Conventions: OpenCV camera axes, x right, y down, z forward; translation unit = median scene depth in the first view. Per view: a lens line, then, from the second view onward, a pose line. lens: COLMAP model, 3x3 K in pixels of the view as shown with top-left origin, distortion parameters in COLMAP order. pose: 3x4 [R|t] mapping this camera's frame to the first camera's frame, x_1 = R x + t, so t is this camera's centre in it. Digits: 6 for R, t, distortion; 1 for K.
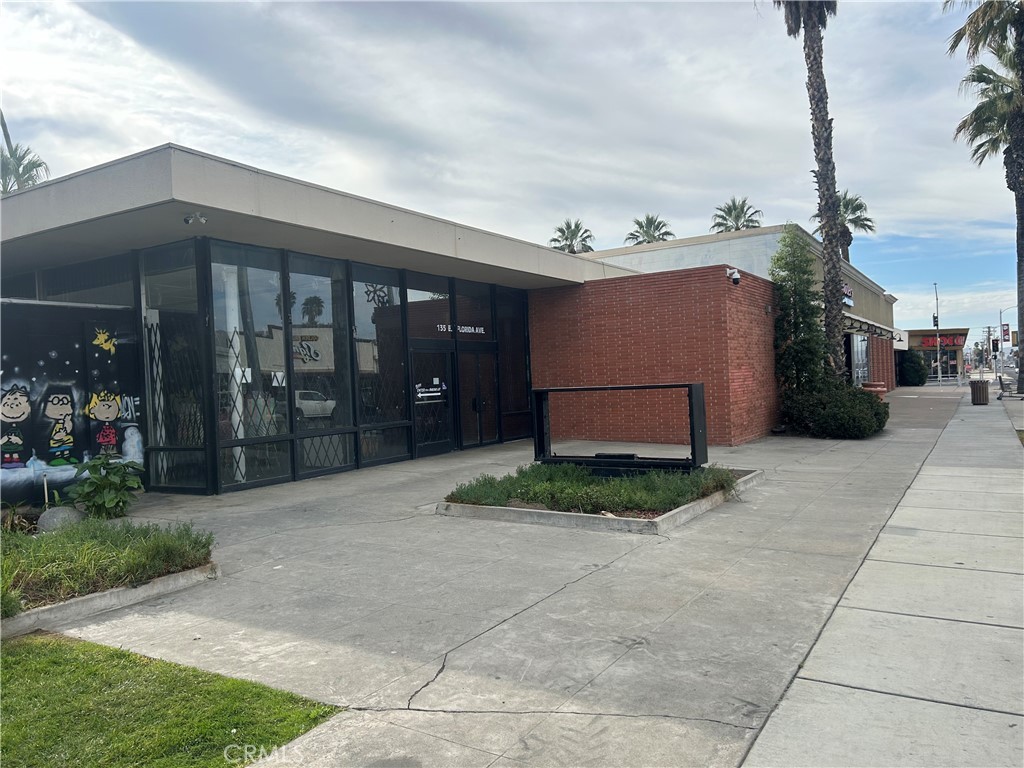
lens RADIAL K [[771.9, 0, 524.6], [0, 771.9, 389.0], [0, 0, 1]] dist [0.063591, -0.064439]
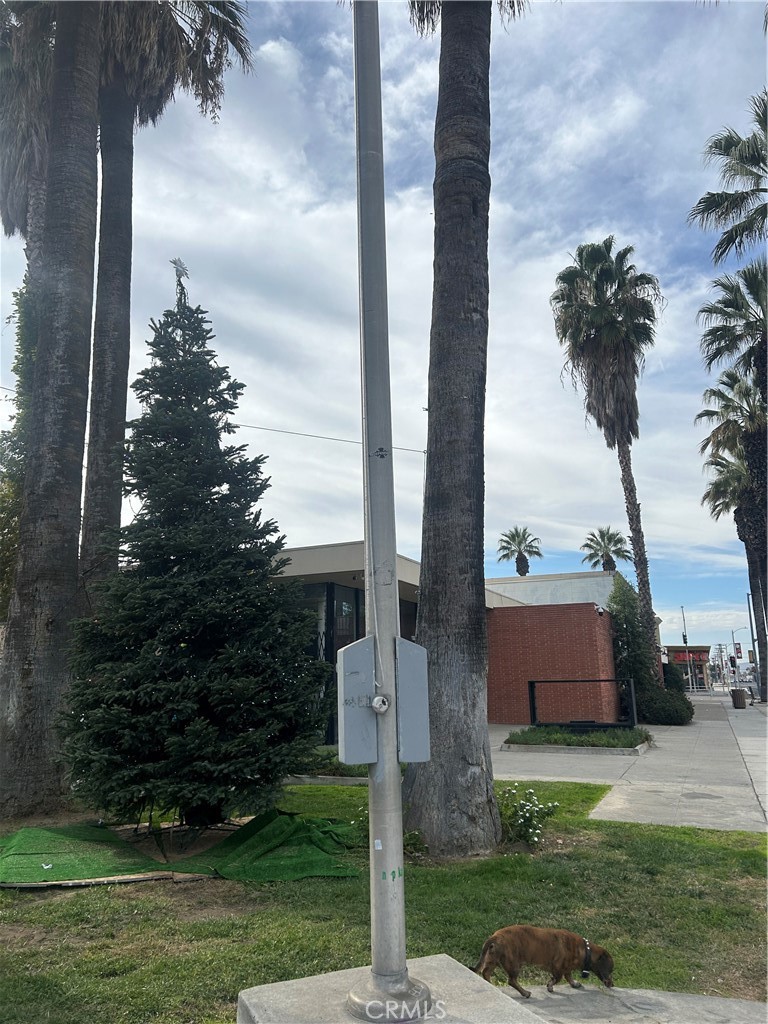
lens RADIAL K [[772.4, 0, 397.2], [0, 772.4, 508.8], [0, 0, 1]] dist [0.071417, -0.076586]
pose [[0.987953, 0.055200, 0.144571, -0.166413], [-0.020014, 0.971949, -0.234339, 0.011886], [-0.153452, 0.228623, 0.961345, -0.210812]]
